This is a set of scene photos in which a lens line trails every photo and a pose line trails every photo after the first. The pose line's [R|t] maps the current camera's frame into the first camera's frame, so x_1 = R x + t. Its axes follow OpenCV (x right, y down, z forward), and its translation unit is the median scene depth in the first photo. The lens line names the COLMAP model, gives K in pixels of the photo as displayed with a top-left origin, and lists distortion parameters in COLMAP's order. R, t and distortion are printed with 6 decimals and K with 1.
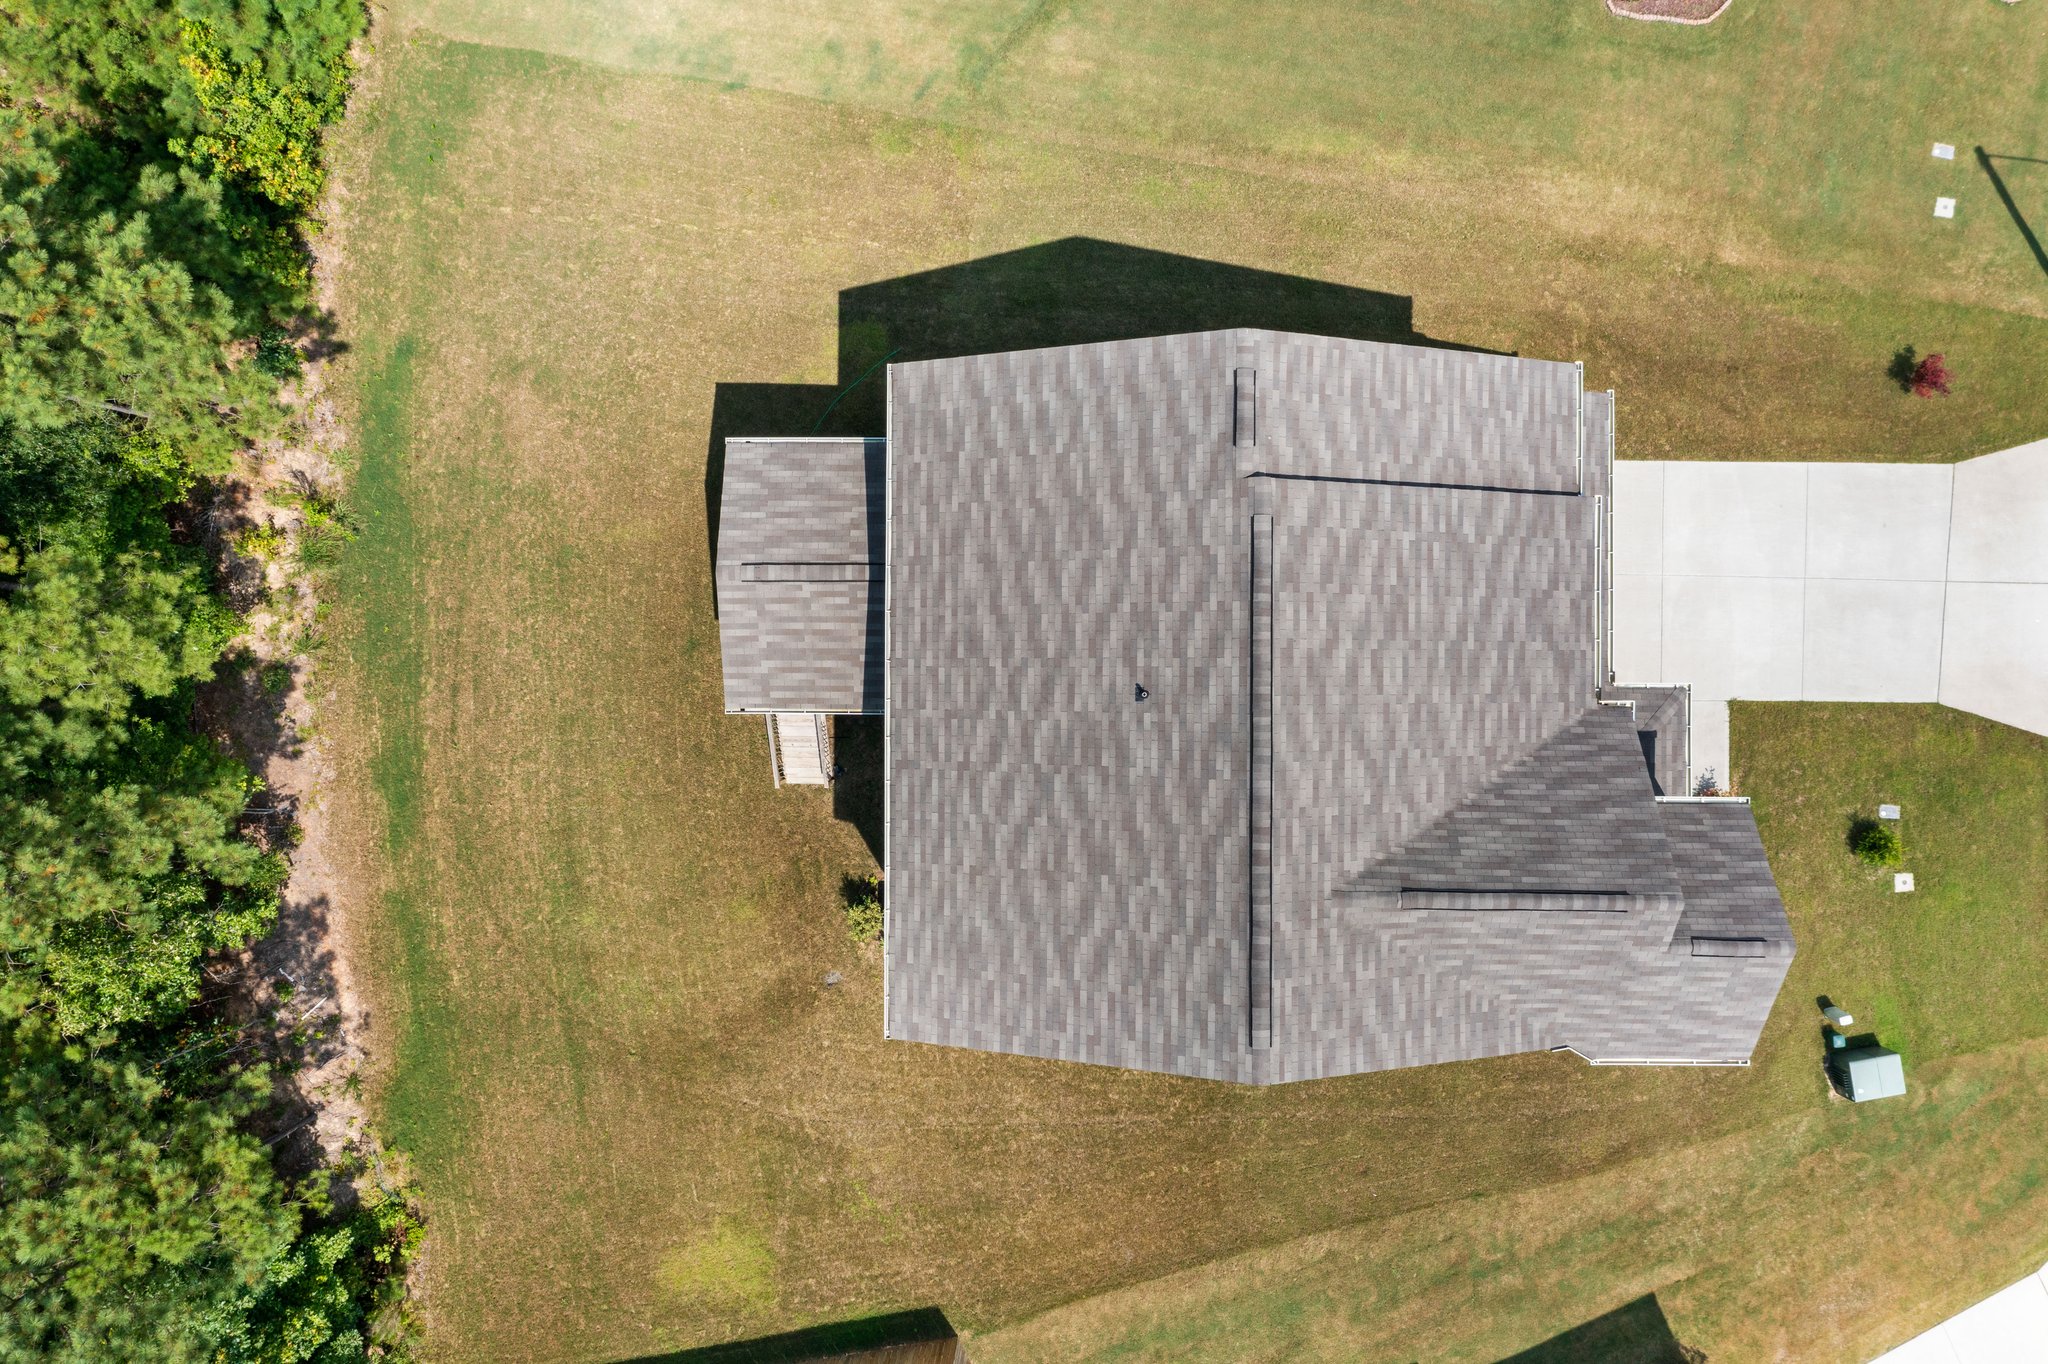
lens RADIAL K [[1622.2, 0, 1024.0], [0, 1622.2, 682.0], [0, 0, 1]] dist [-0.003466, -0.005080]
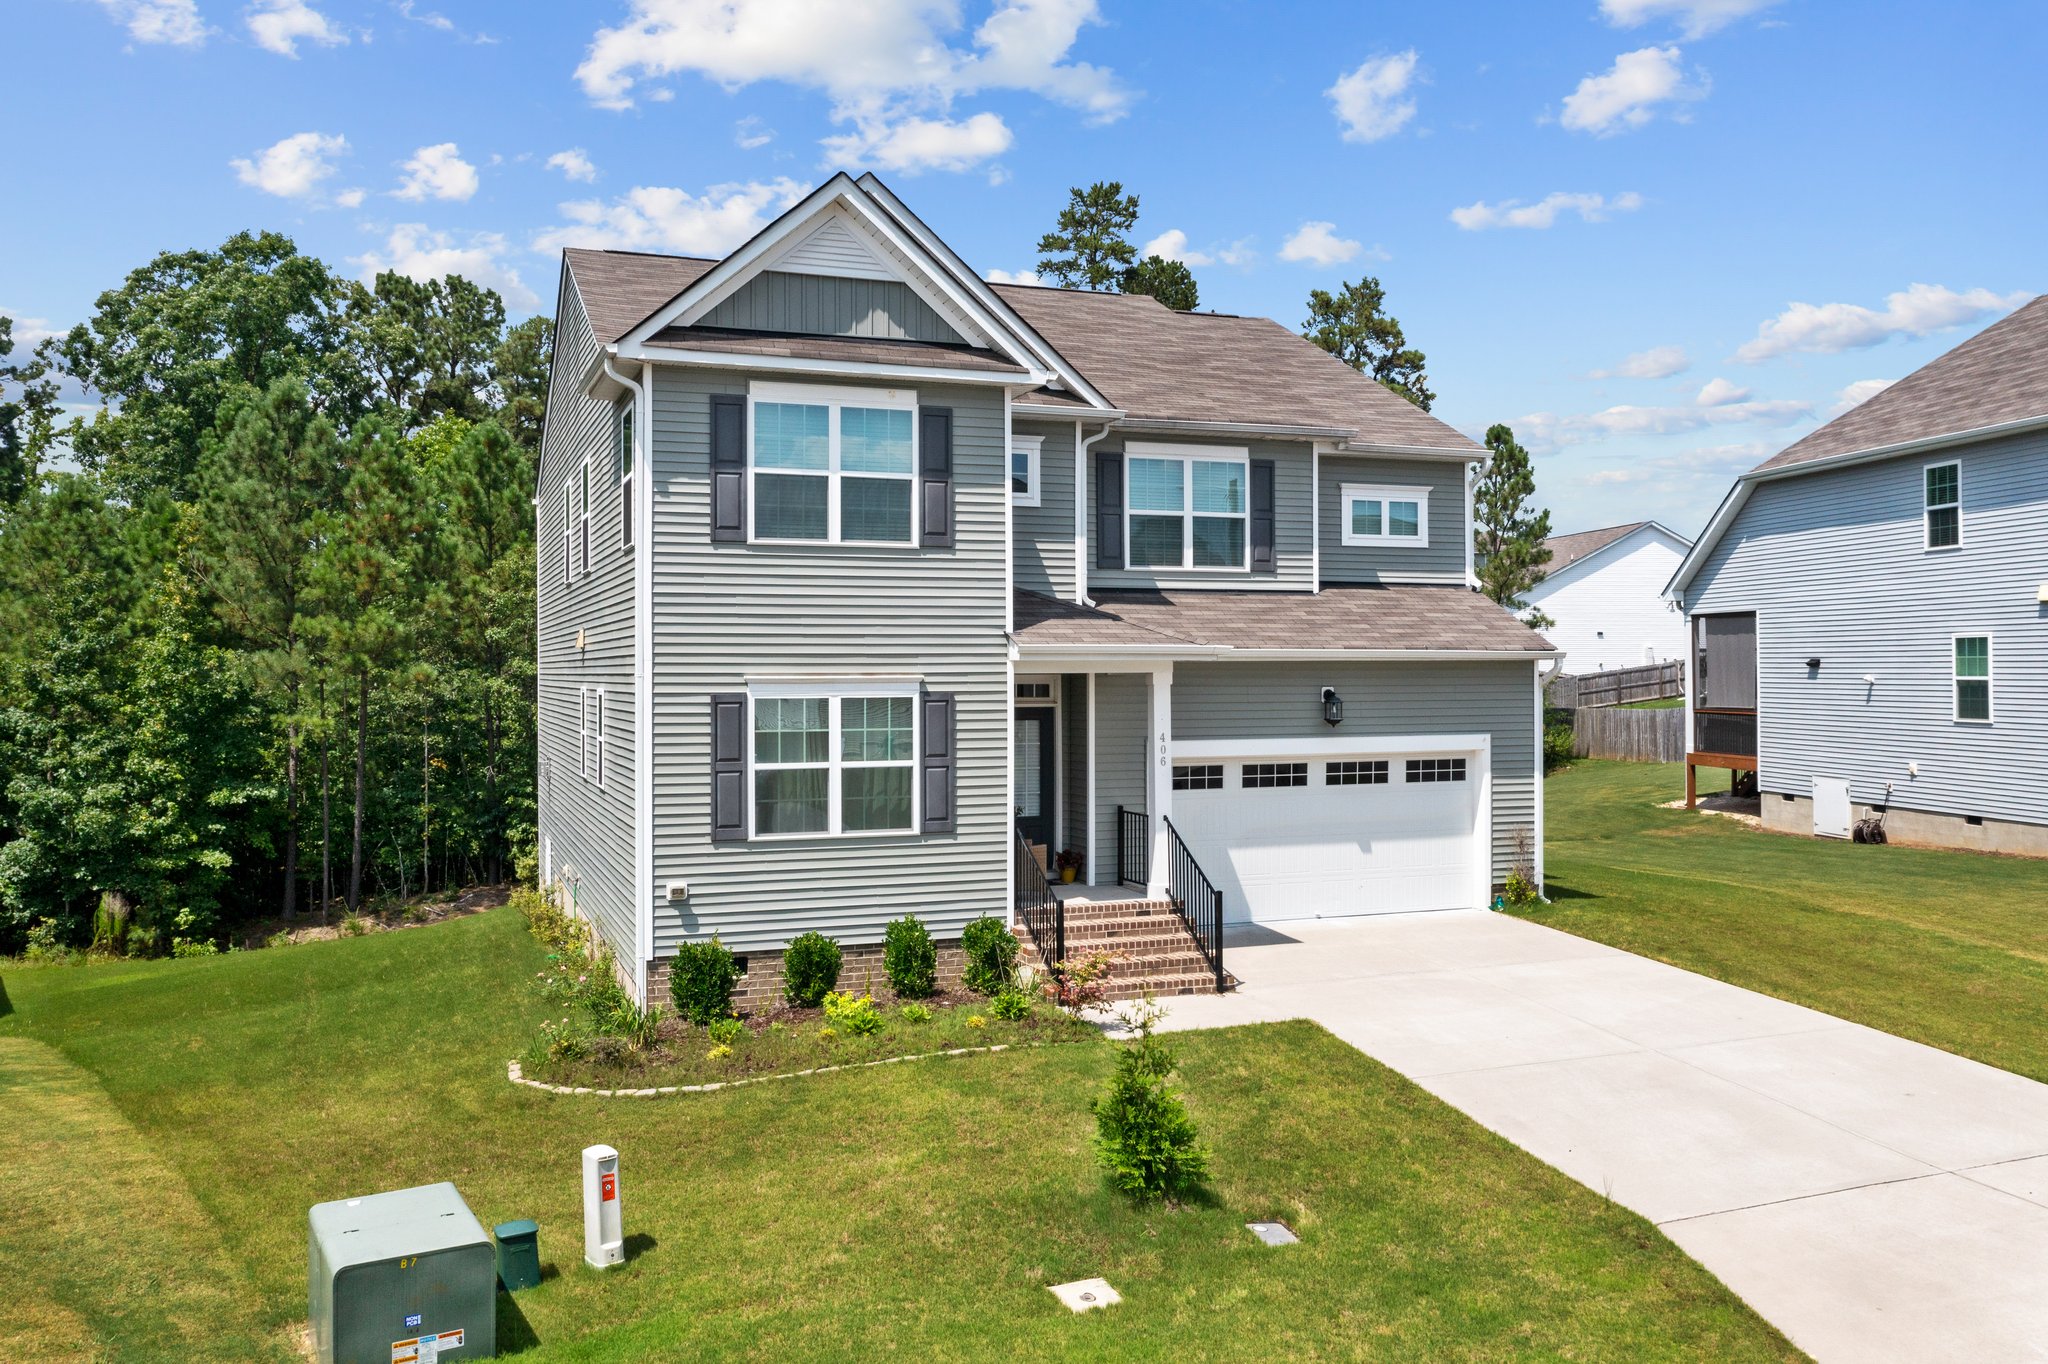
lens RADIAL K [[1627.1, 0, 1024.0], [0, 1627.1, 682.0], [0, 0, 1]] dist [-0.005536, -0.001101]
pose [[0.355585, 0.026656, -0.934264, 0.817779], [-0.934631, 0.004906, -0.355585, 0.240954], [-0.004895, 0.999633, 0.026658, 0.888683]]
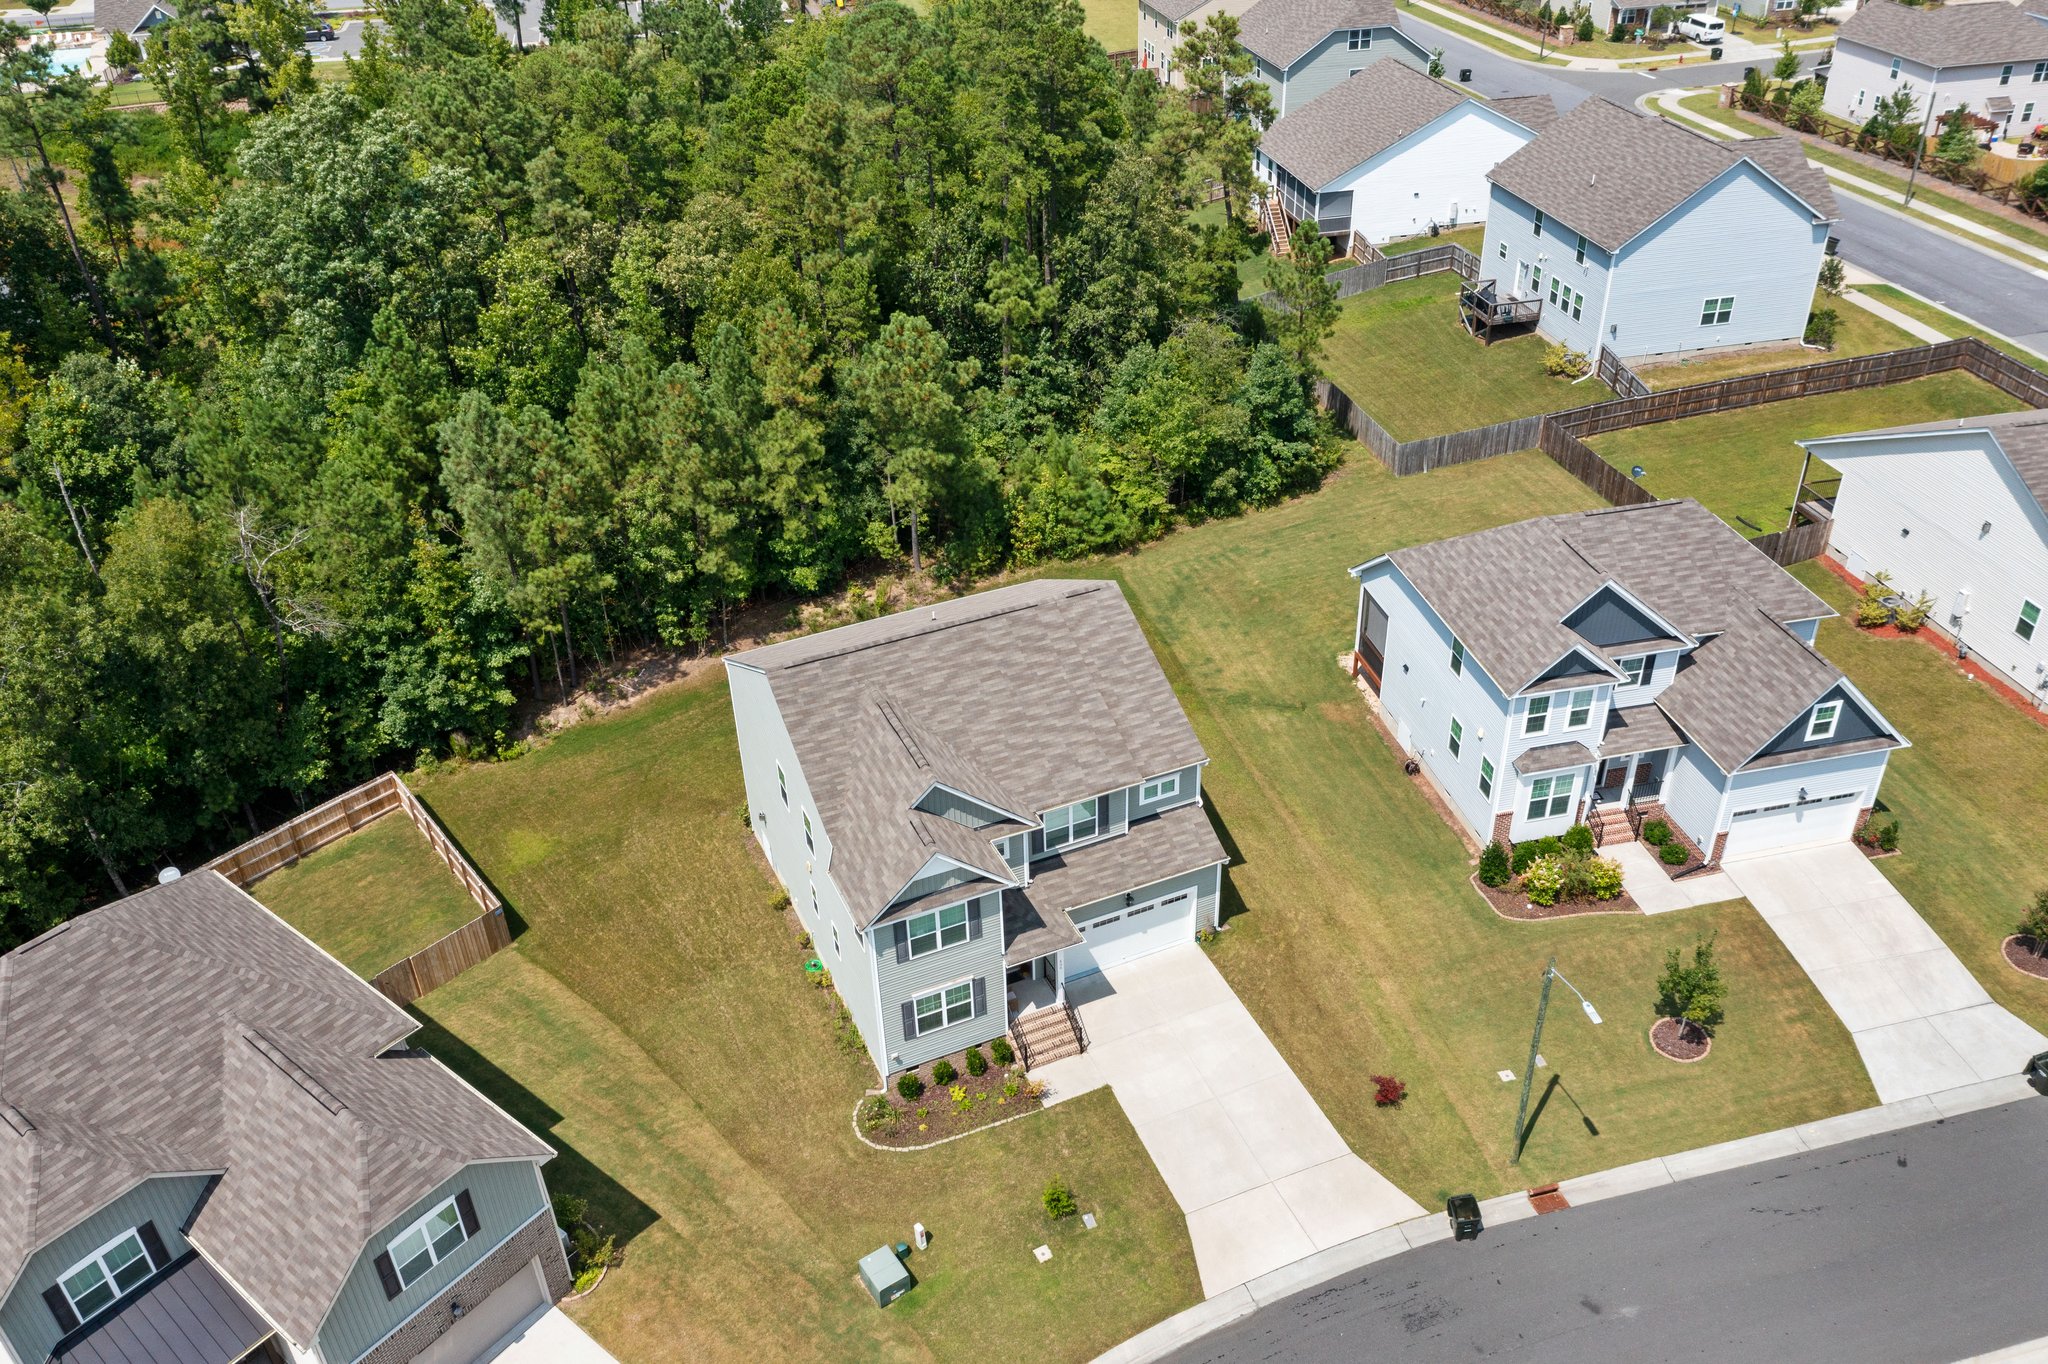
lens RADIAL K [[1622.2, 0, 1024.0], [0, 1622.2, 682.0], [0, 0, 1]] dist [-0.003466, -0.005080]
pose [[0.412478, 0.508184, -0.756050, 1.249777], [-0.910816, 0.245194, -0.332105, 0.439671], [0.016608, 0.825608, 0.563999, -0.041174]]
